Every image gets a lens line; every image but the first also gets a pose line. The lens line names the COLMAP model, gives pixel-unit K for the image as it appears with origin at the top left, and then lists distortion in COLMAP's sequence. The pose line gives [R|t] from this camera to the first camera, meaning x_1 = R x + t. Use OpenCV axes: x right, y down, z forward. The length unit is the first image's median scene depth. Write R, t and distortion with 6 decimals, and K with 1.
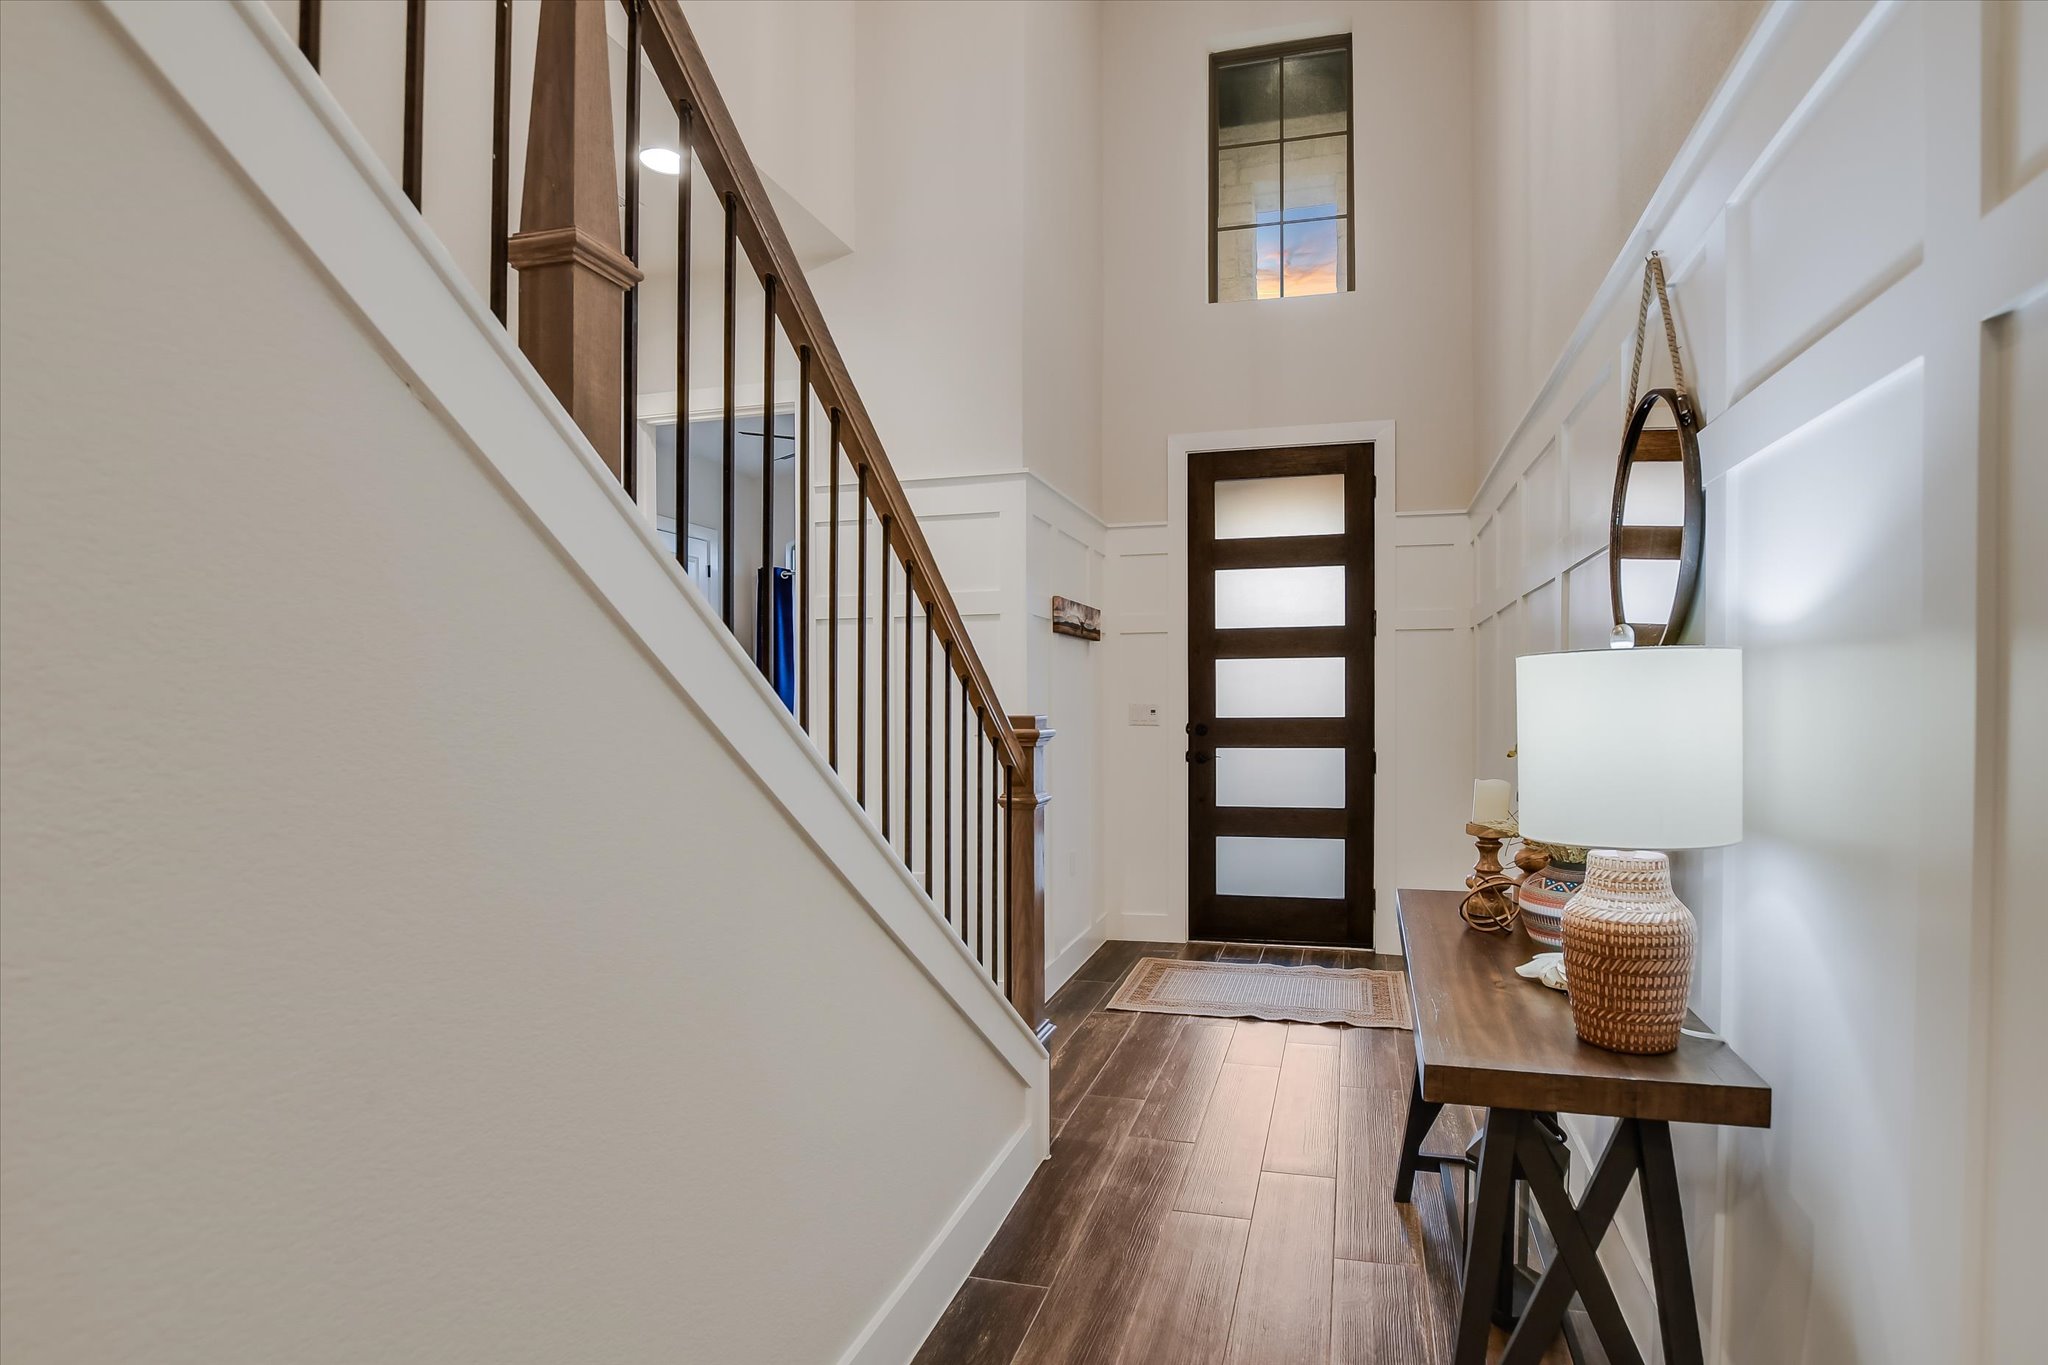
lens RADIAL K [[1068.1, 0, 1044.6], [0, 1068.1, 695.3], [0, 0, 1]] dist [-0.018013, -0.002831]
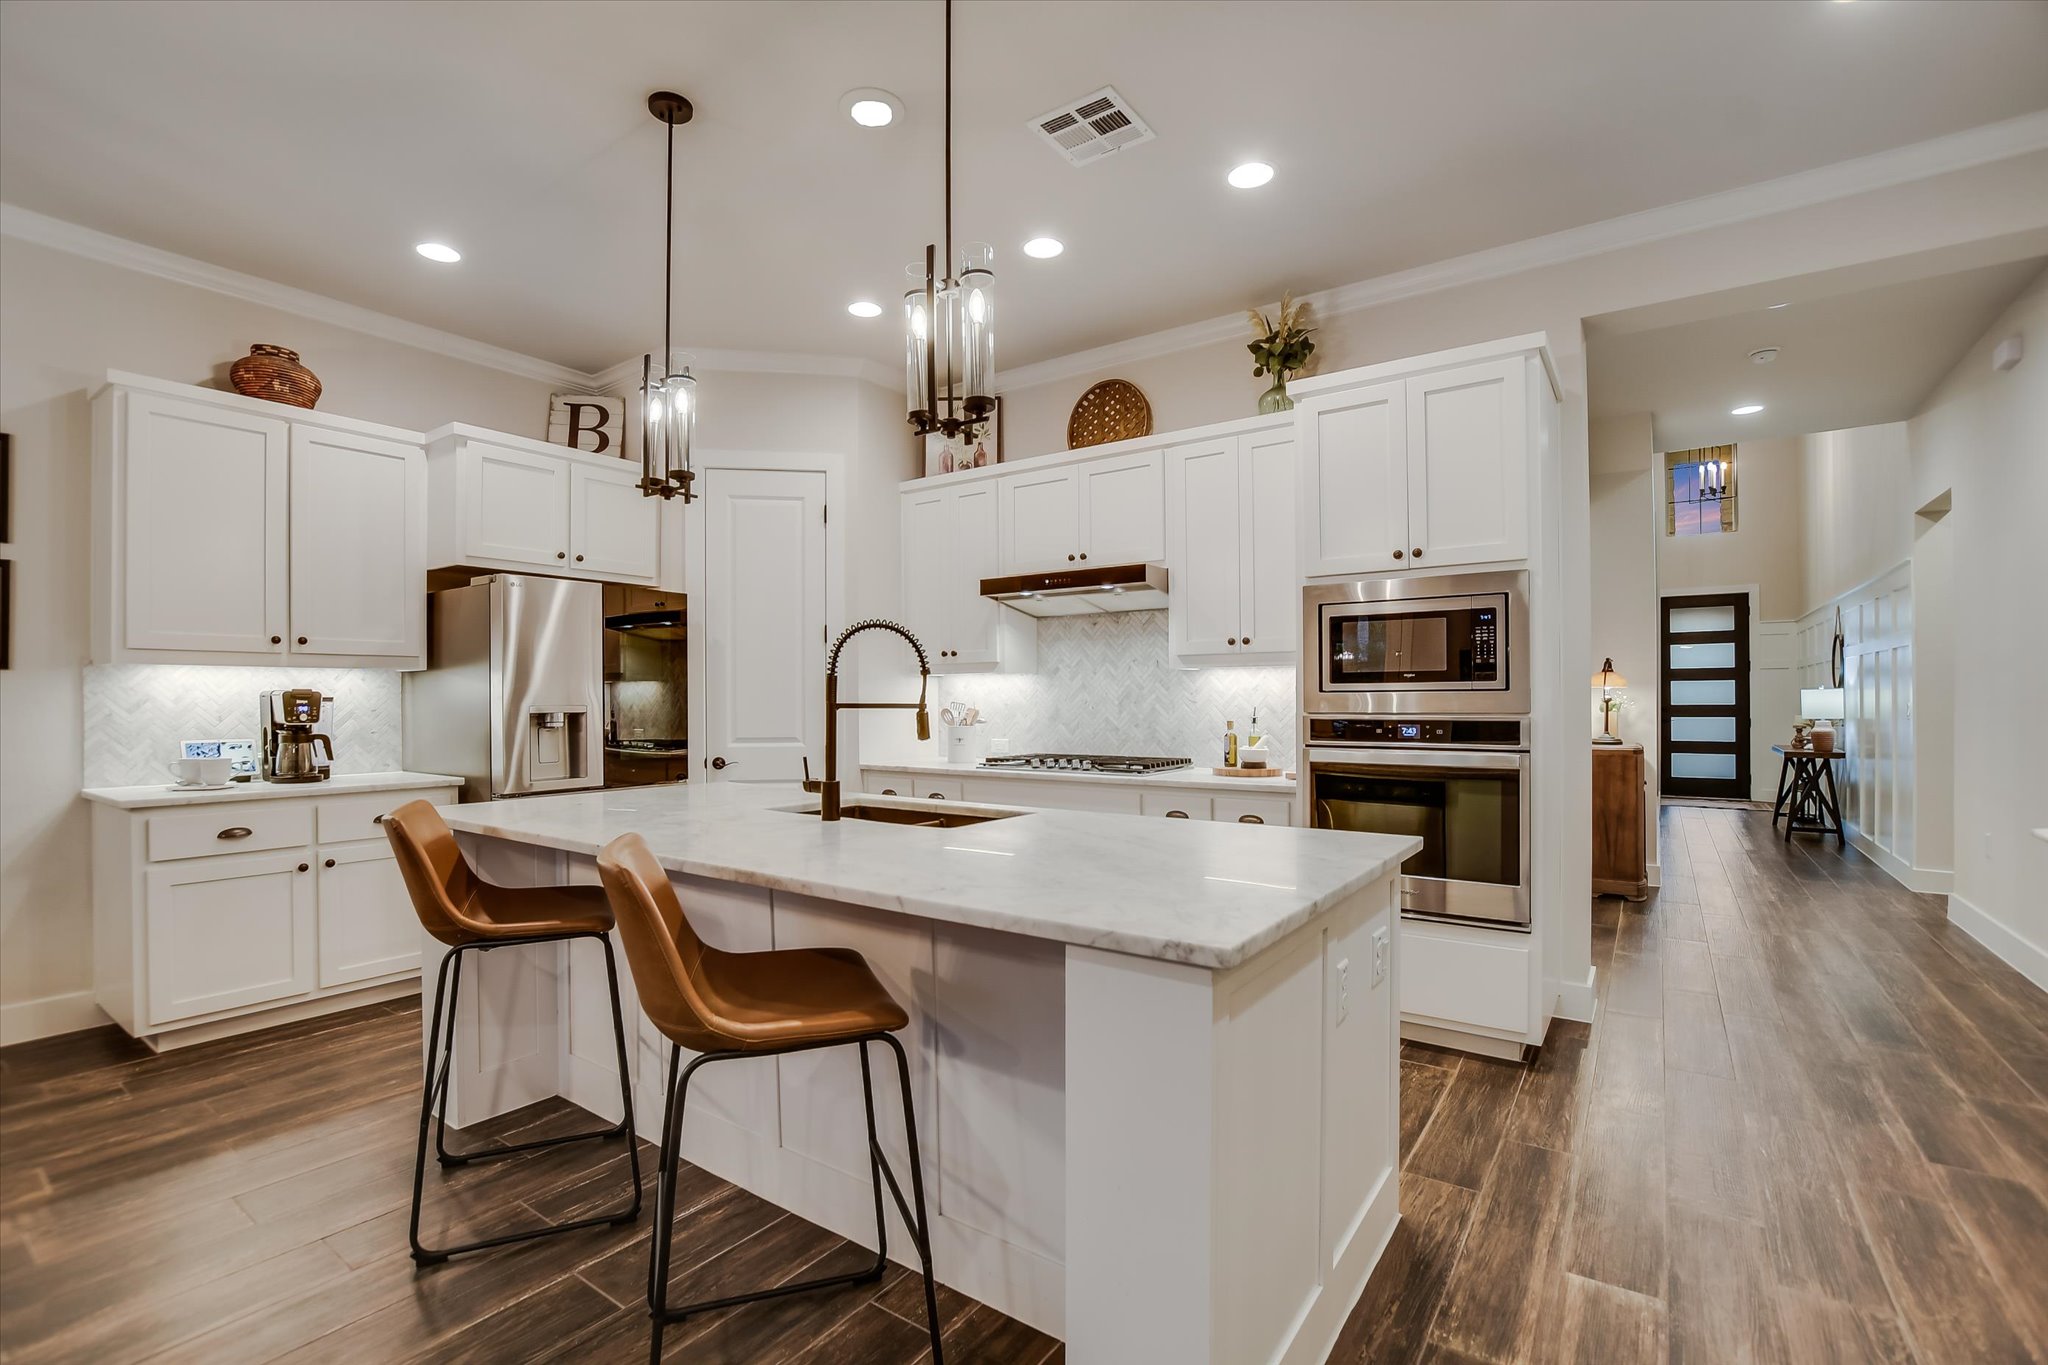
lens RADIAL K [[895.2, 0, 1004.2], [0, 895.2, 686.8], [0, 0, 1]] dist [-0.036028, 0.005504]
pose [[0.936716, -0.005070, -0.350053, -0.590714], [0.004557, 0.999987, -0.002289, -0.023605], [0.350060, 0.000549, 0.936727, -1.481484]]
